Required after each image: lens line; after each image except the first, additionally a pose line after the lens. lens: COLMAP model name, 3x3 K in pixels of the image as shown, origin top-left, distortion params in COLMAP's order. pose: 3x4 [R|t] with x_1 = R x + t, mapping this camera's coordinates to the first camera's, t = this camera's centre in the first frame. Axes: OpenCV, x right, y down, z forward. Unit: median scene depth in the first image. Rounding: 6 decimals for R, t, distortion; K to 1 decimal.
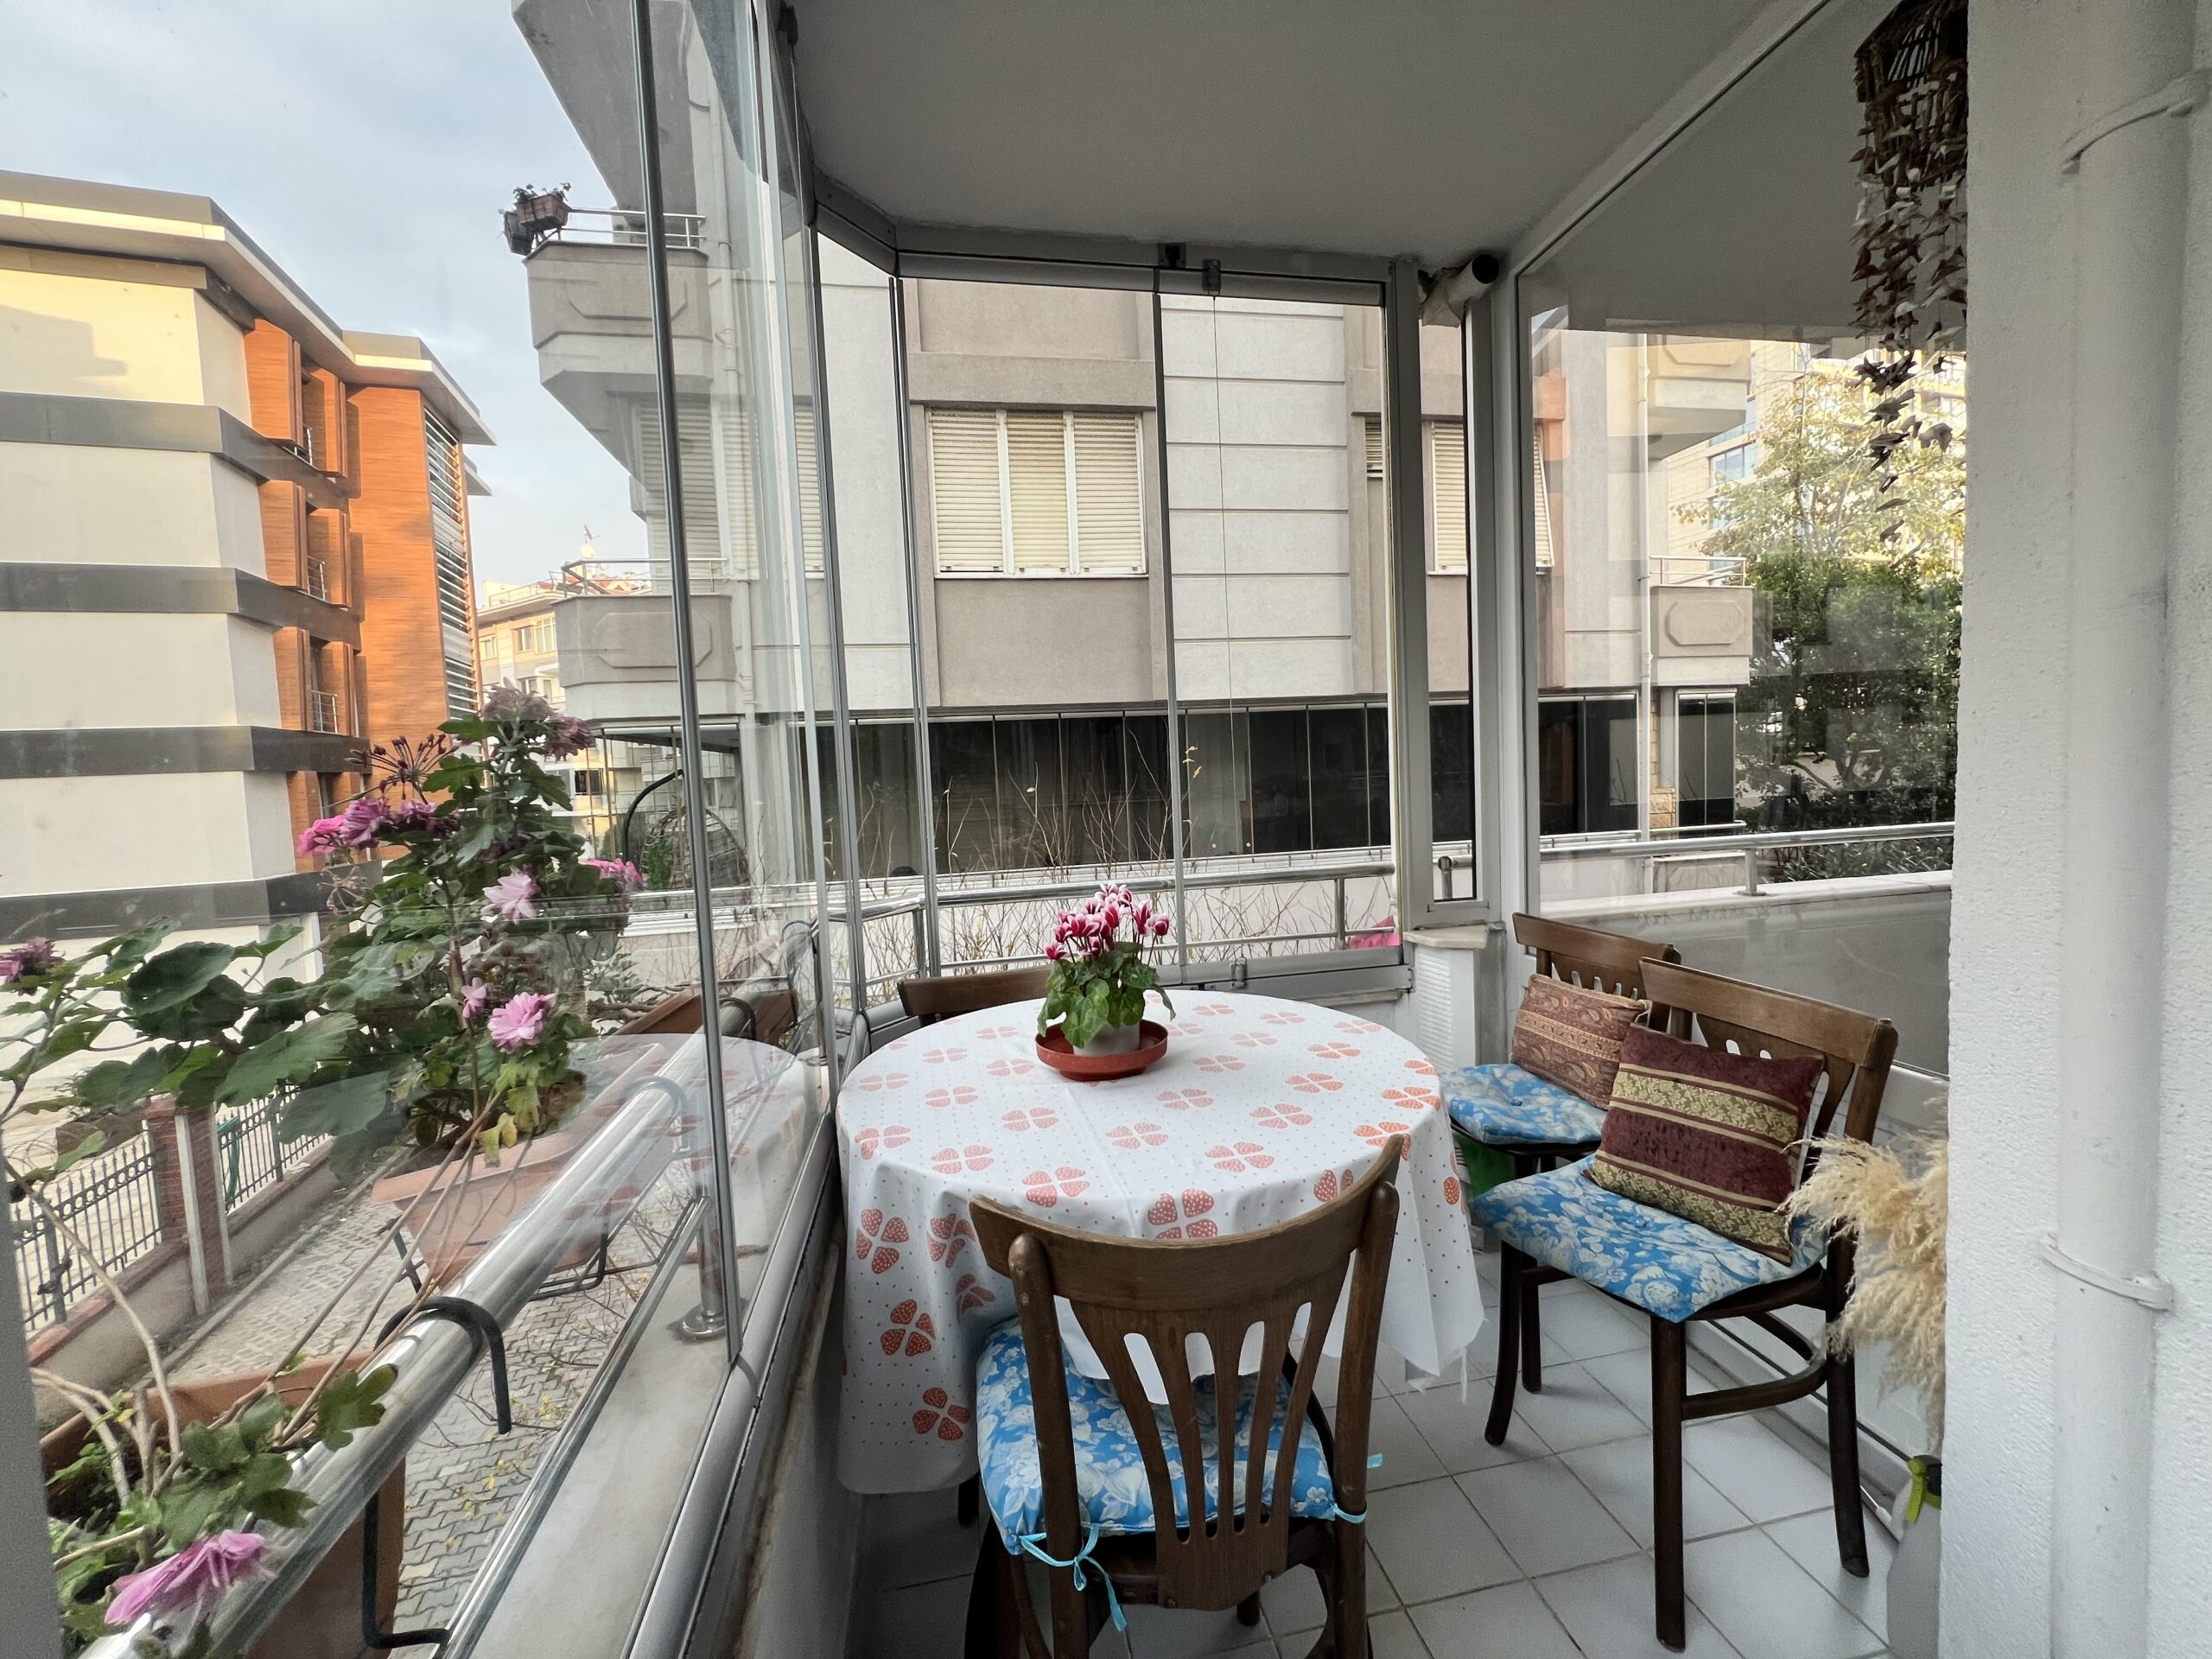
lens RADIAL K [[887.9, 0, 1104.5], [0, 887.9, 826.7], [0, 0, 1]] dist [-0.003017, 0.000467]
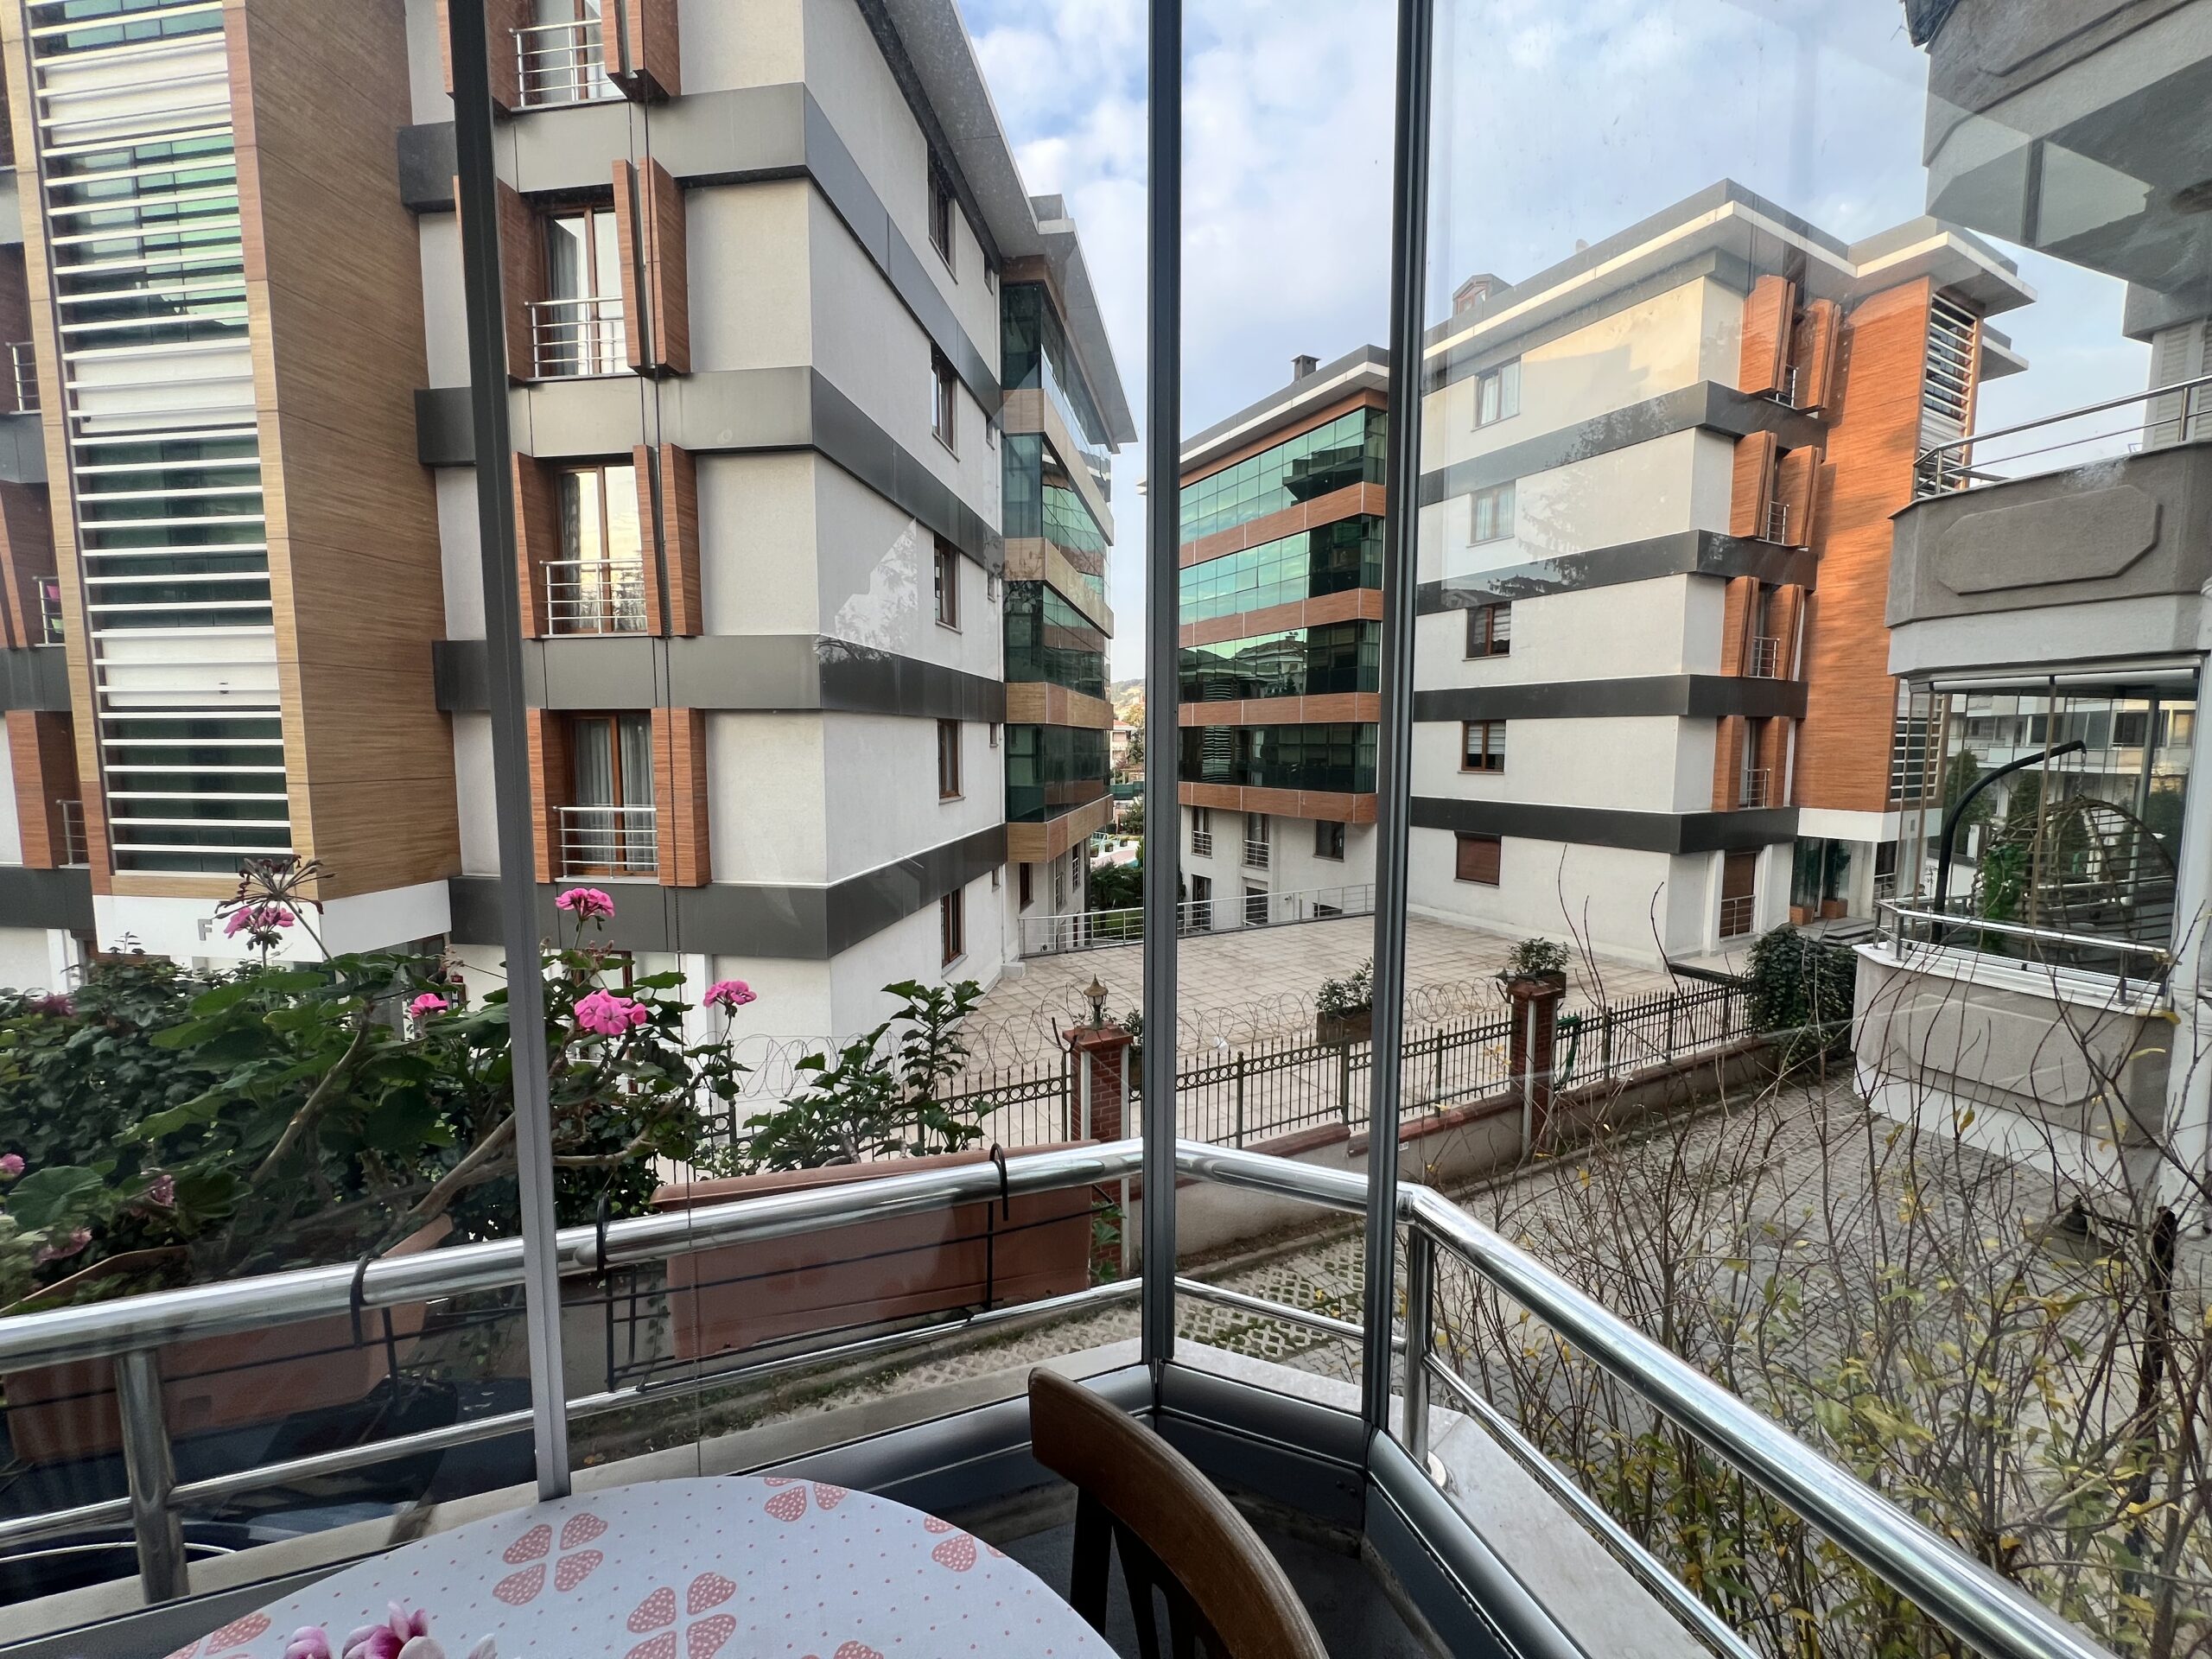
lens RADIAL K [[887.9, 0, 1099.5], [0, 887.9, 824.7], [0, 0, 1]] dist [-0.003017, 0.000467]
pose [[0.162408, 0.136572, -0.977227, 0.020430], [-0.069070, 0.989519, 0.126811, -0.018317], [0.984303, 0.046902, 0.170139, 0.100661]]
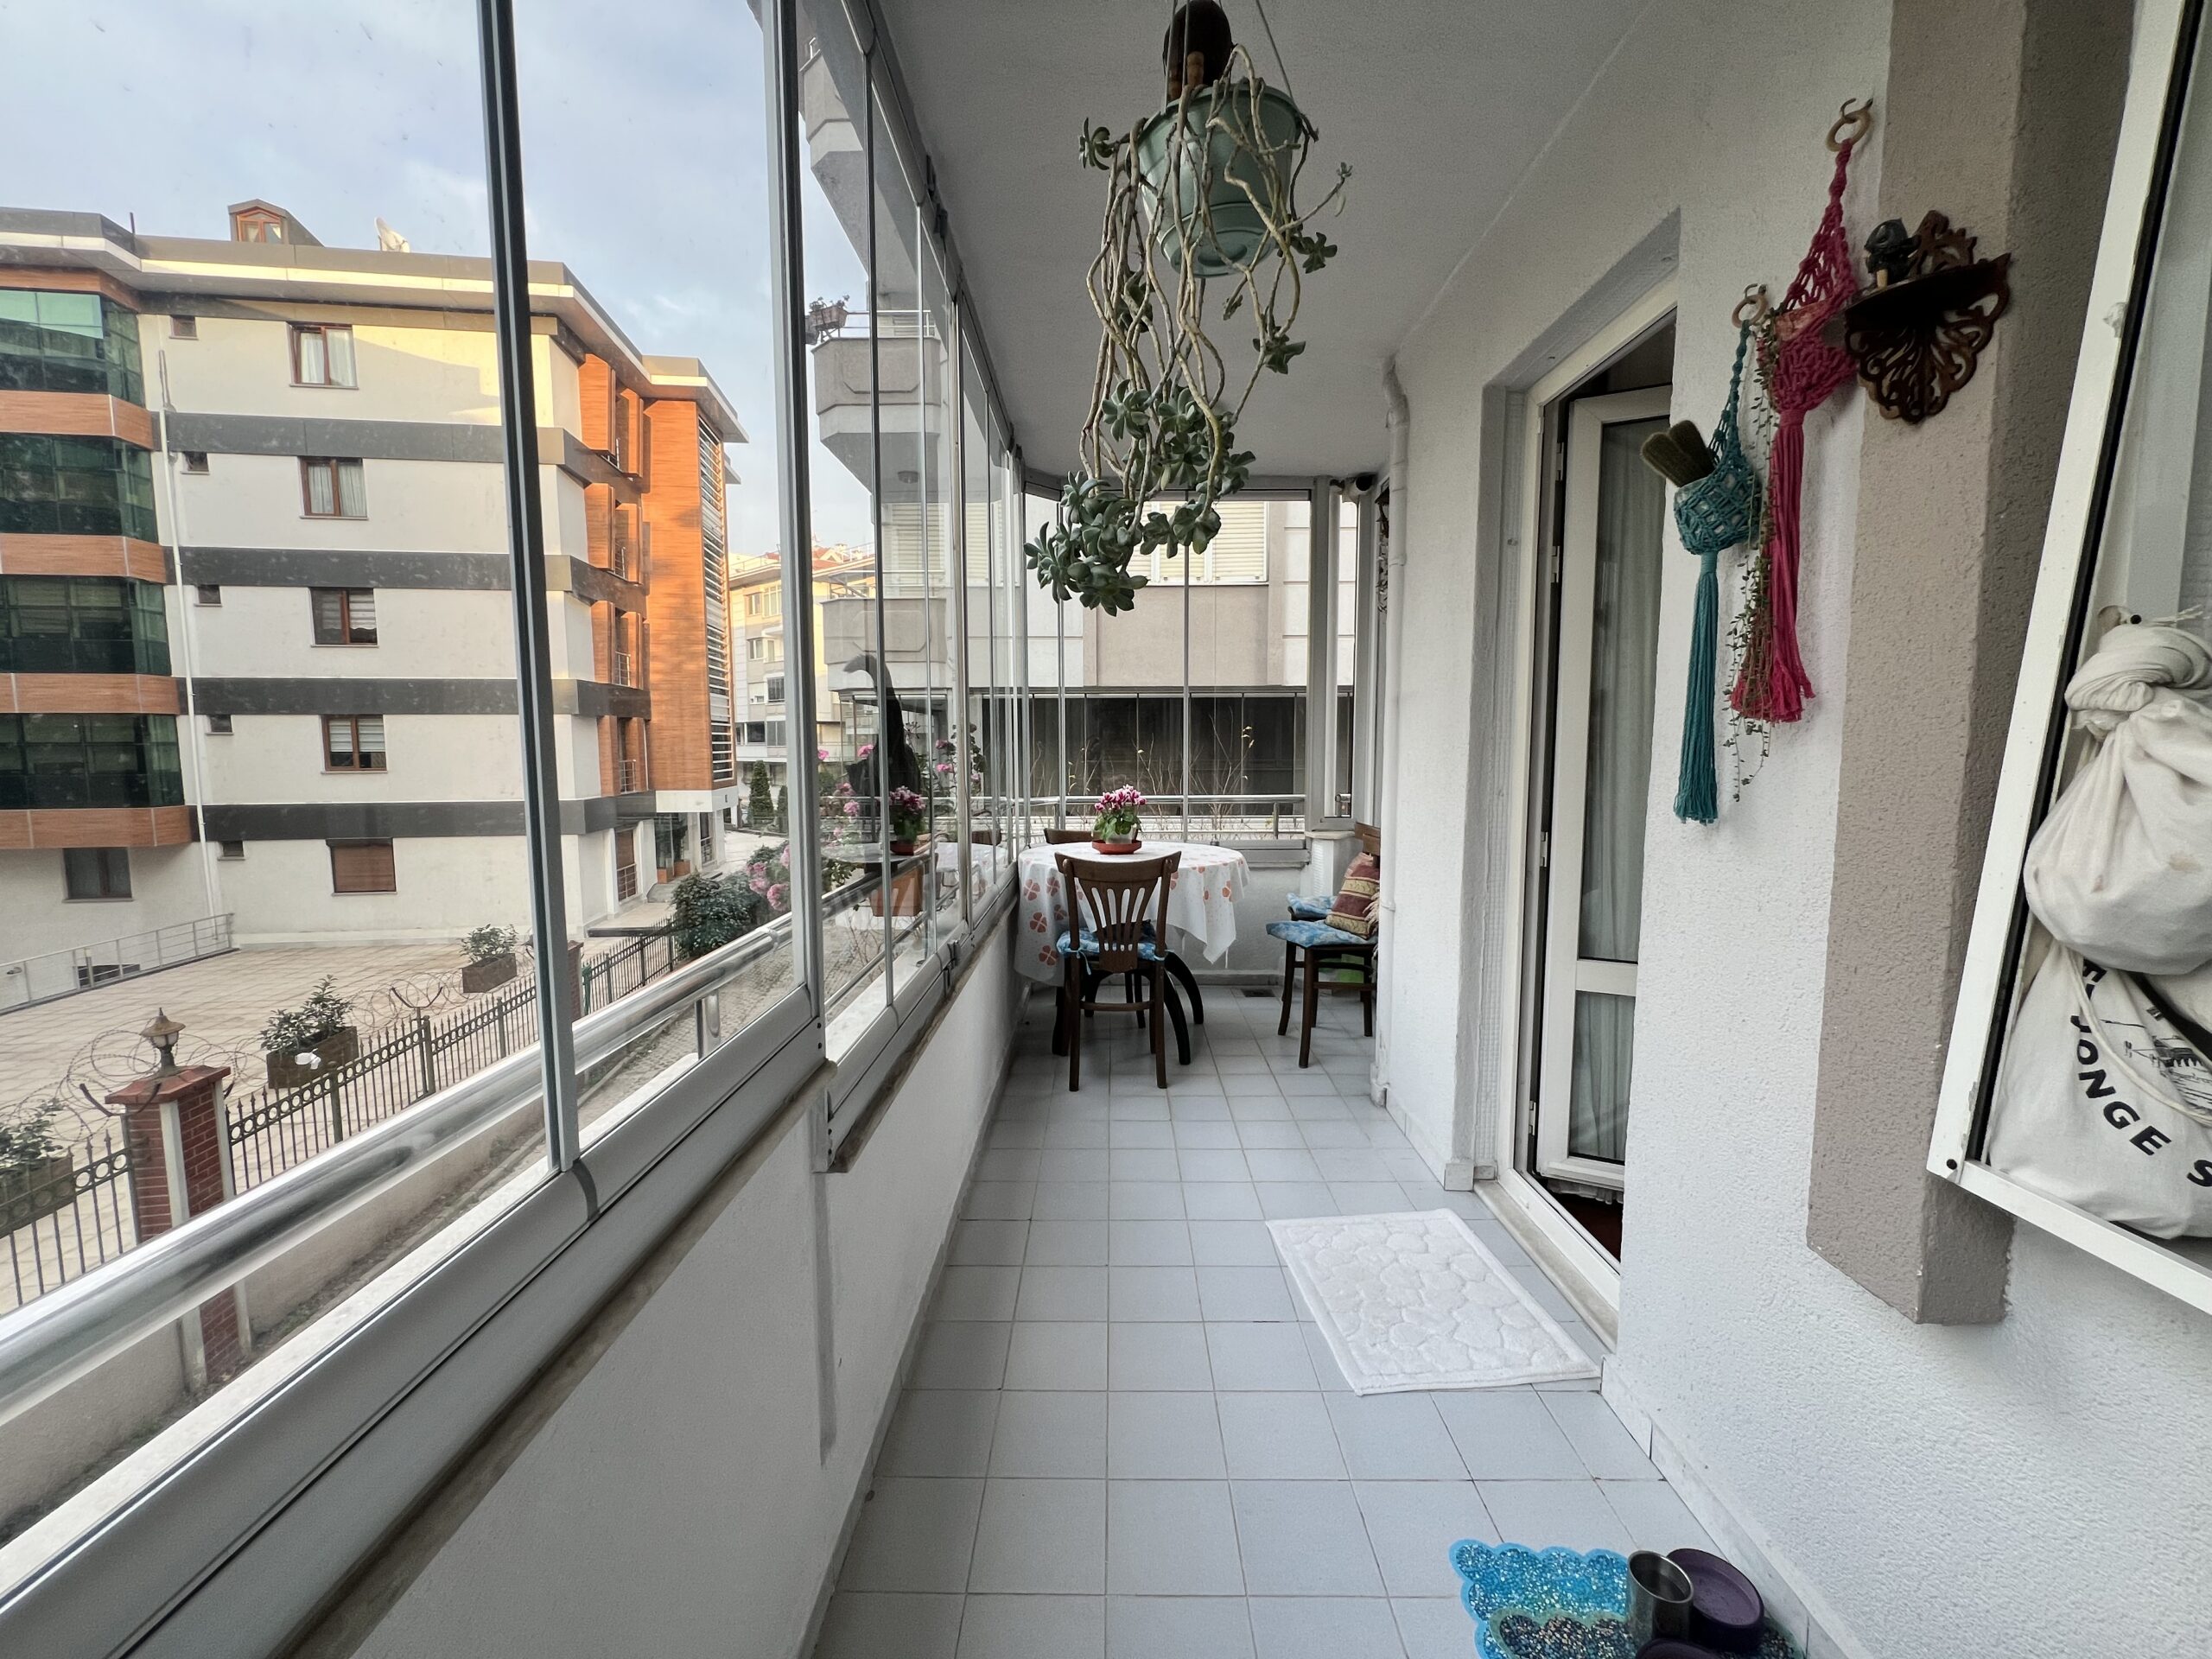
lens RADIAL K [[887.9, 0, 1108.9], [0, 887.9, 826.1], [0, 0, 1]] dist [-0.003017, 0.000467]
pose [[0.981938, 0.056790, -0.180481, 0.037077], [-0.050118, 0.997888, 0.041316, 0.006920], [0.182446, -0.031524, 0.982710, -0.131393]]
